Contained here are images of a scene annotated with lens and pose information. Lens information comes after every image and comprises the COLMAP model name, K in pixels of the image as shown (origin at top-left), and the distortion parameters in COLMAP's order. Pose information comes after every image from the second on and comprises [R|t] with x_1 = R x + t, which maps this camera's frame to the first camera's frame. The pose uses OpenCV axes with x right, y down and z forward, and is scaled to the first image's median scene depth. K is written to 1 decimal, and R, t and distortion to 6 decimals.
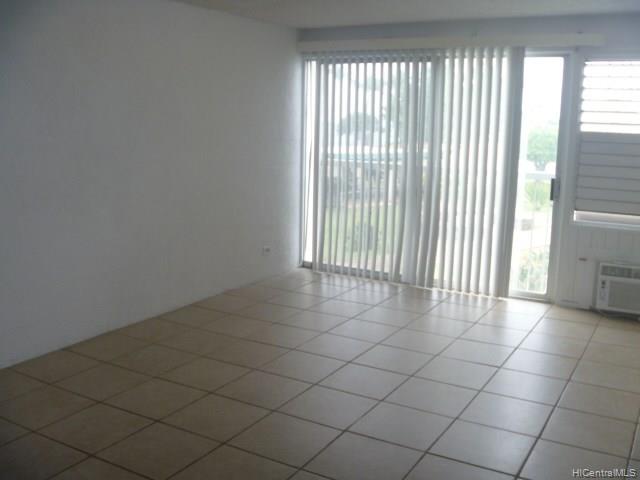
lens RADIAL K [[669.2, 0, 320.0], [0, 669.2, 240.0], [0, 0, 1]] dist [-0.112154, 0.024902]
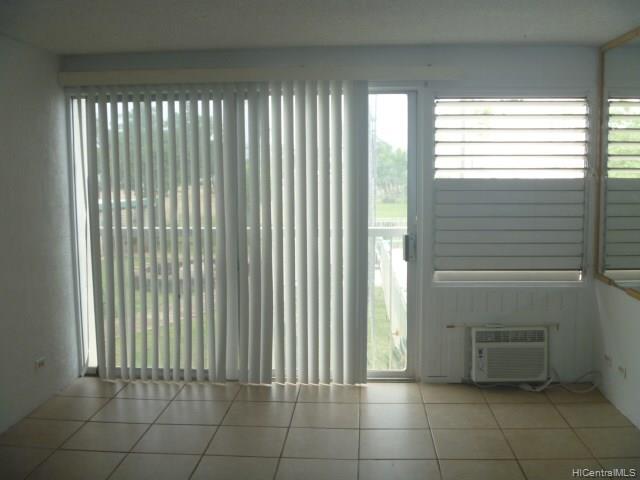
lens RADIAL K [[669.2, 0, 320.0], [0, 669.2, 240.0], [0, 0, 1]] dist [-0.112154, 0.024902]
pose [[0.893882, -0.078083, 0.441451, -0.120318], [0.104319, 0.993913, -0.035430, -0.065616], [-0.435997, 0.077721, 0.896586, 0.266275]]
